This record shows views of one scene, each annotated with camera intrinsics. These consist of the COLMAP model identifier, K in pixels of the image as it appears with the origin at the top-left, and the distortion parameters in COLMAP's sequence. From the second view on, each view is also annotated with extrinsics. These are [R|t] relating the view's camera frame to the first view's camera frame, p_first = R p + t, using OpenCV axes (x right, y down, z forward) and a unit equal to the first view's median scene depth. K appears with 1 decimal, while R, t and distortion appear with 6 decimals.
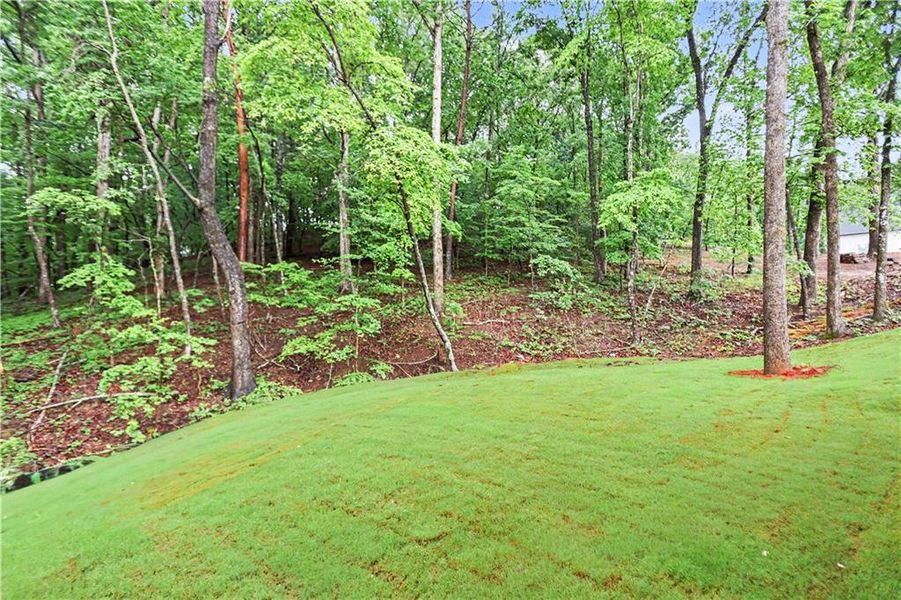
lens RADIAL K [[462.1, 0, 472.1], [0, 462.1, 309.5], [0, 0, 1]] dist [-0.007168, 0.000275]
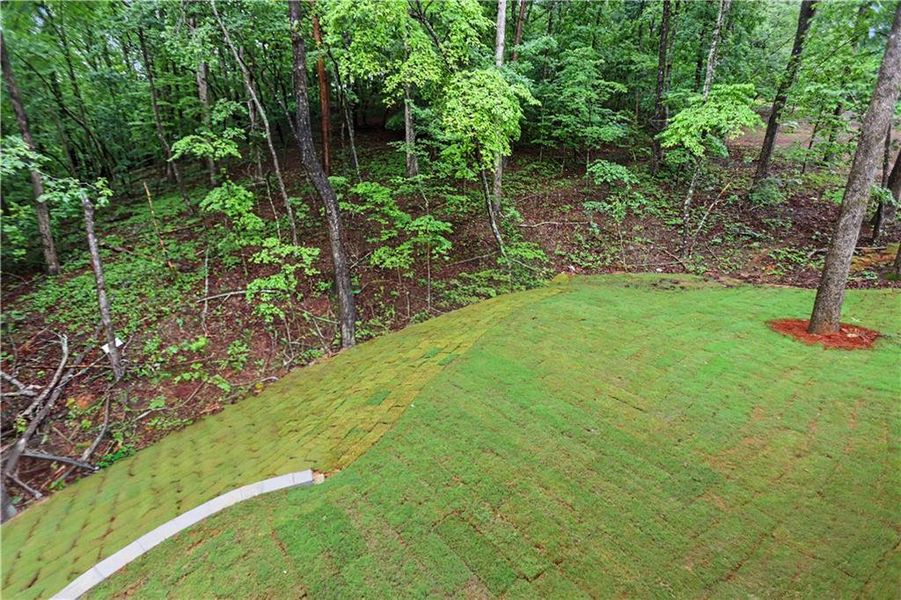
lens RADIAL K [[410.7, 0, 447.4], [0, 410.7, 298.0], [0, 0, 1]] dist [-0.003189, -0.000185]
pose [[0.985353, 0.048781, -0.163400, -0.028327], [-0.000467, 0.958979, 0.283477, -0.120178], [0.170525, -0.279248, 0.944956, -0.020348]]
